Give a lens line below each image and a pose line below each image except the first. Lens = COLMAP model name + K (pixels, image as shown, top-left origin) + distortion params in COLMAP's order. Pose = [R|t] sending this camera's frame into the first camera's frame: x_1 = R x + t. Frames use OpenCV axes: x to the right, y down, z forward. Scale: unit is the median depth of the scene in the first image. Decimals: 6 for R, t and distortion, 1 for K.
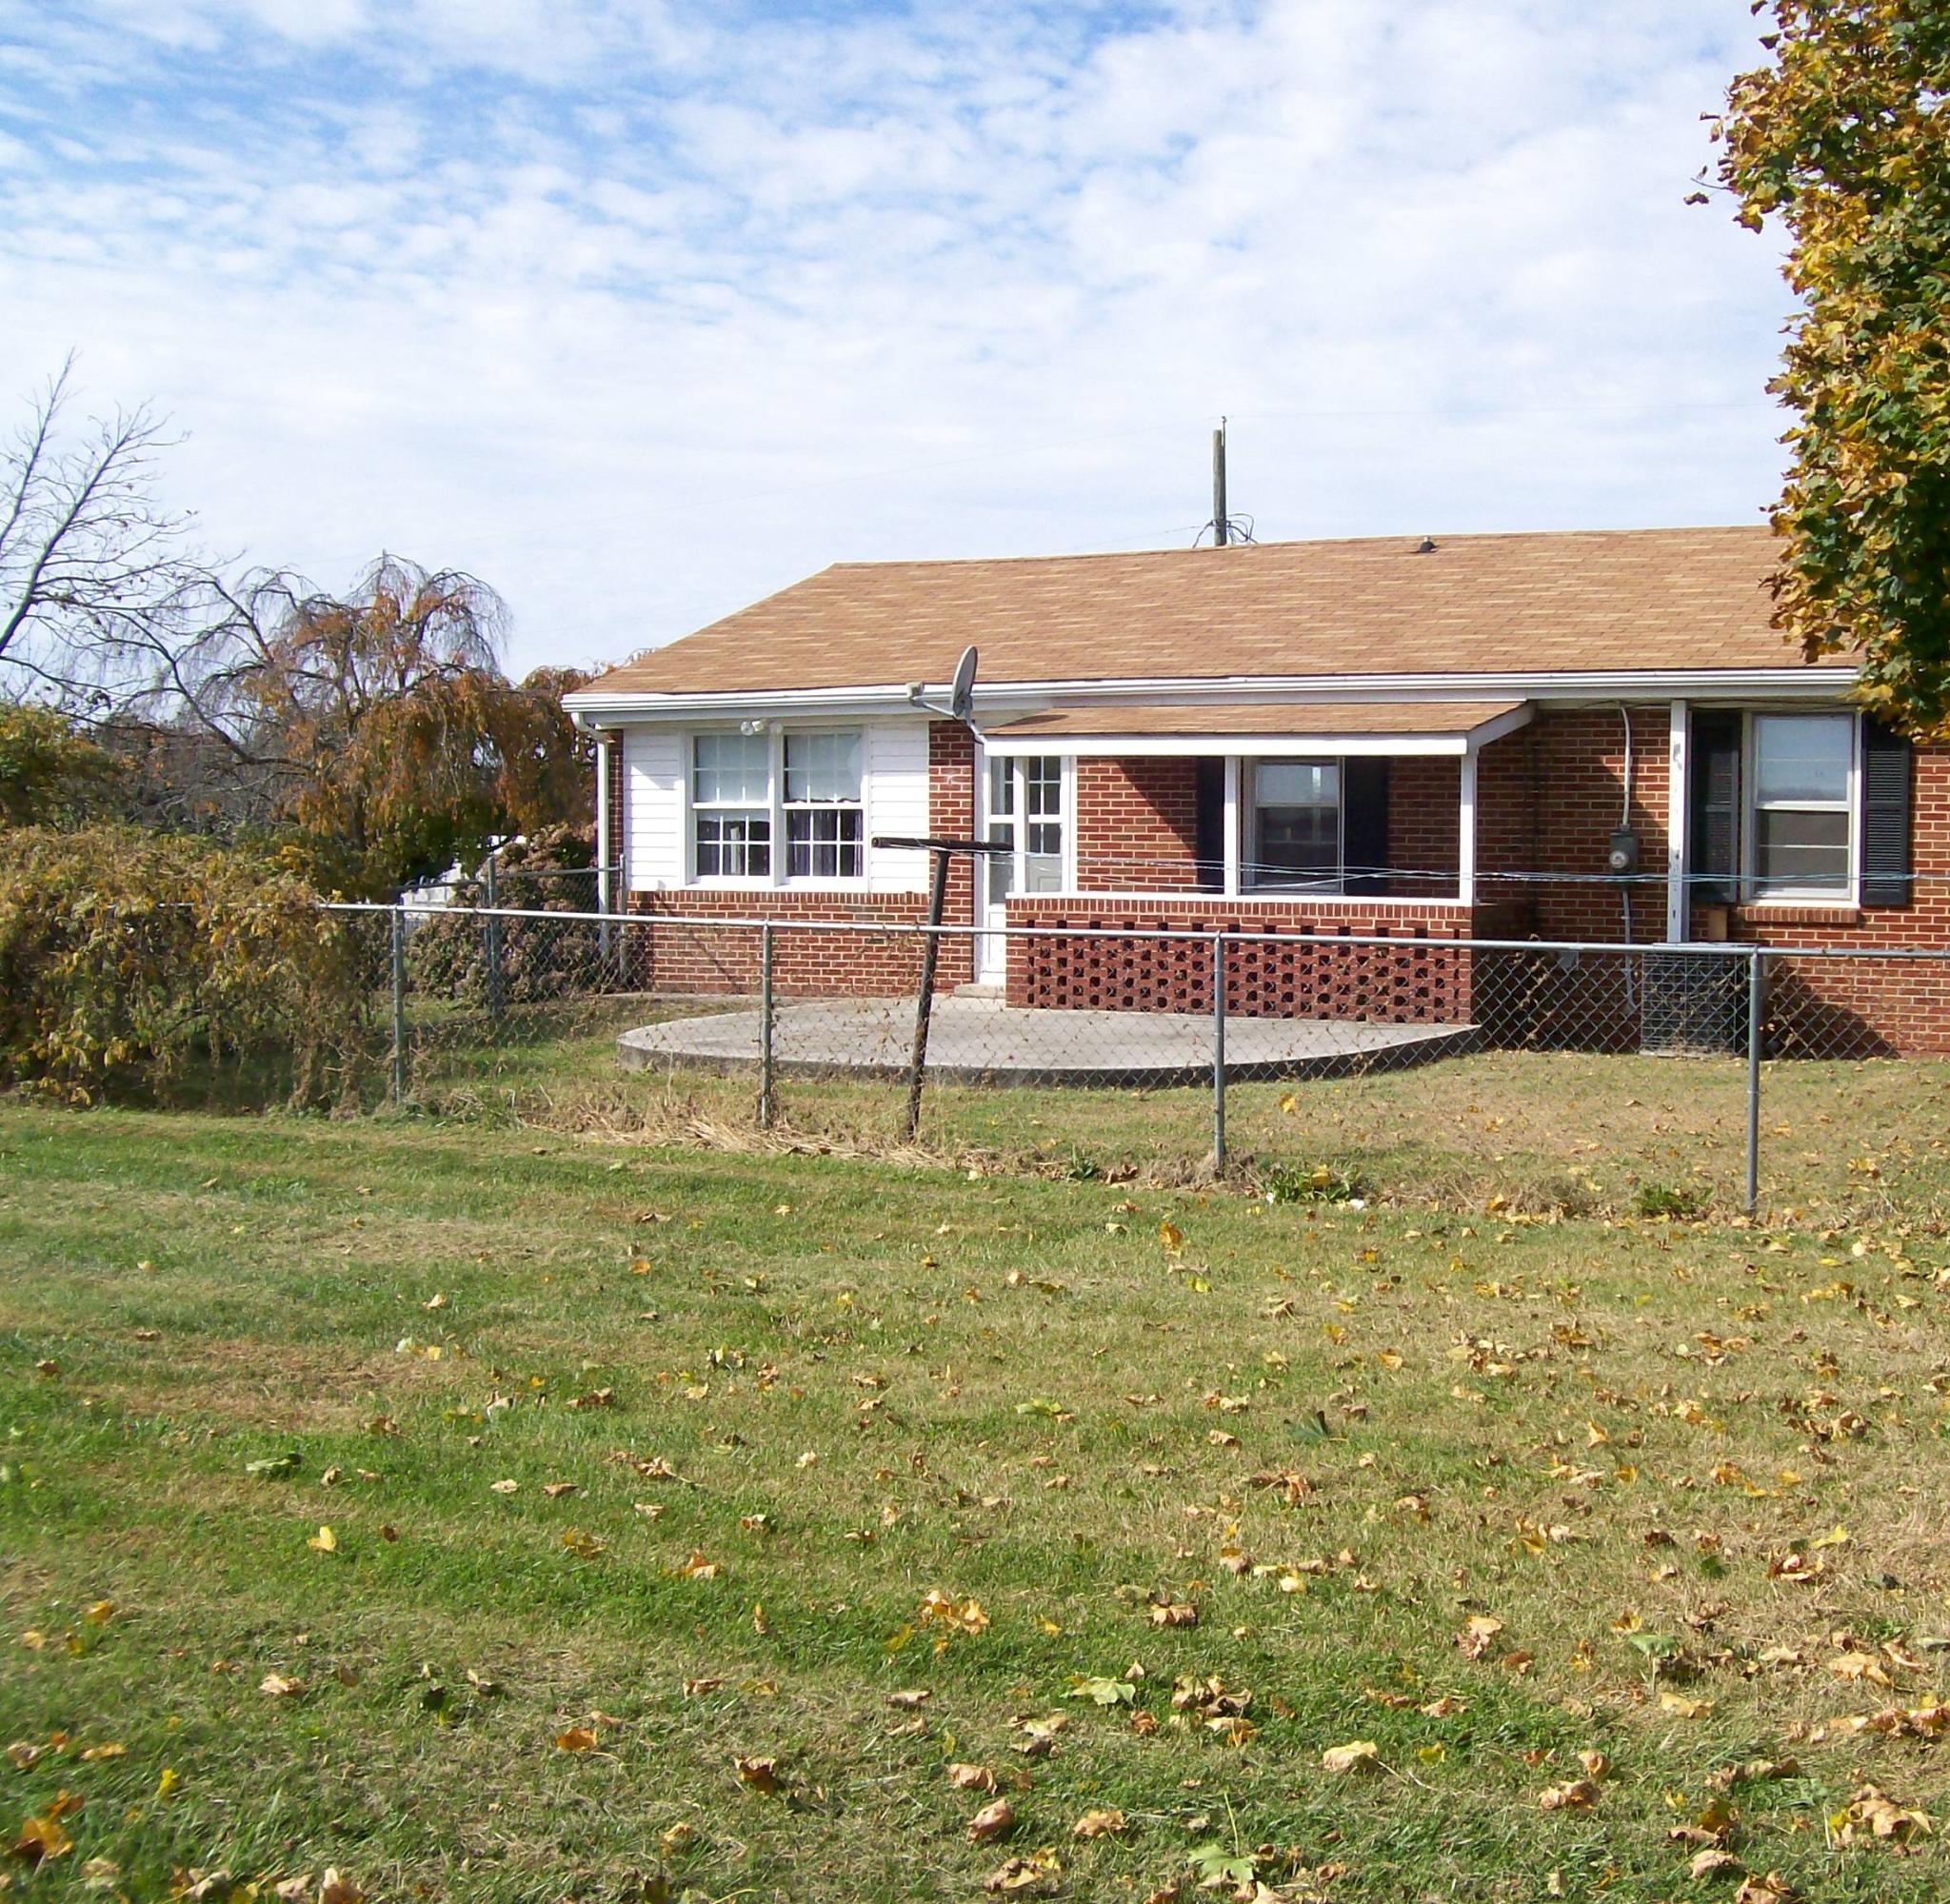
lens RADIAL K [[2914.1, 0, 976.9], [0, 2914.1, 951.5], [0, 0, 1]] dist [-0.207168, 0.144187]
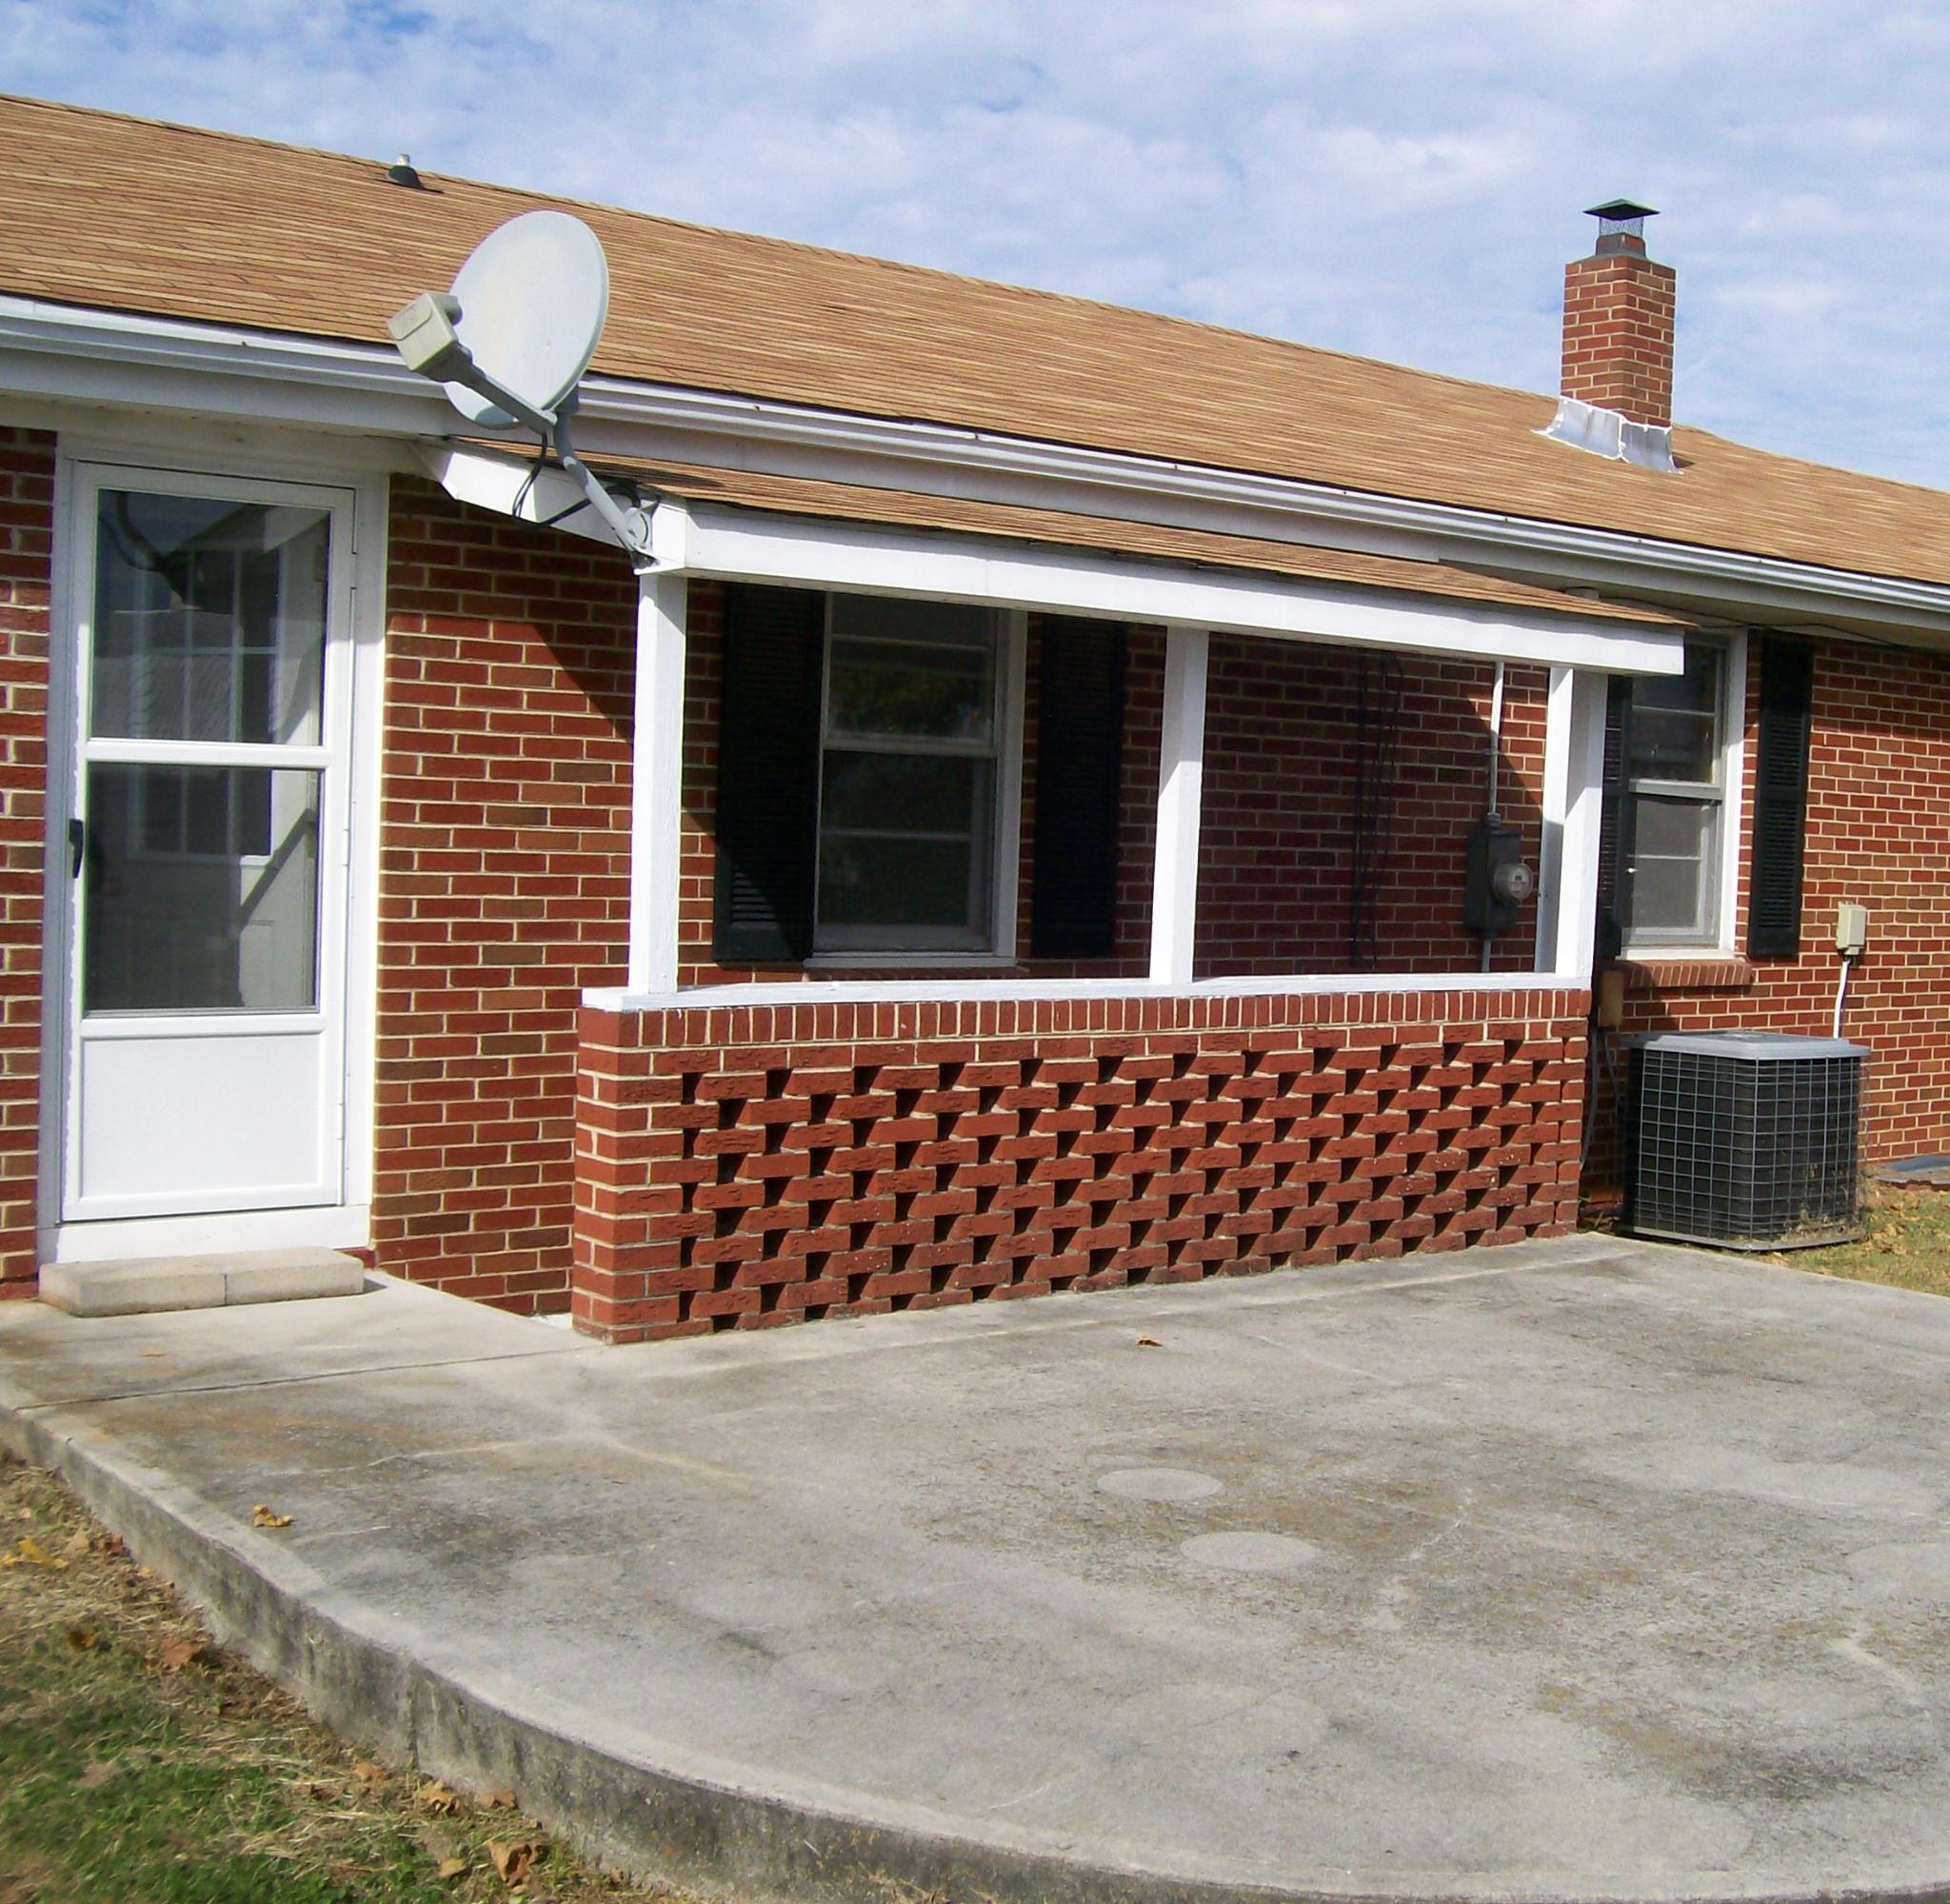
lens RADIAL K [[2914.1, 0, 976.9], [0, 2914.1, 951.5], [0, 0, 1]] dist [-0.207168, 0.144187]
pose [[0.287125, -0.041442, 0.956996, -0.298787], [0.003505, 0.999102, 0.042214, -0.039845], [-0.957887, -0.008766, 0.287013, 0.898624]]
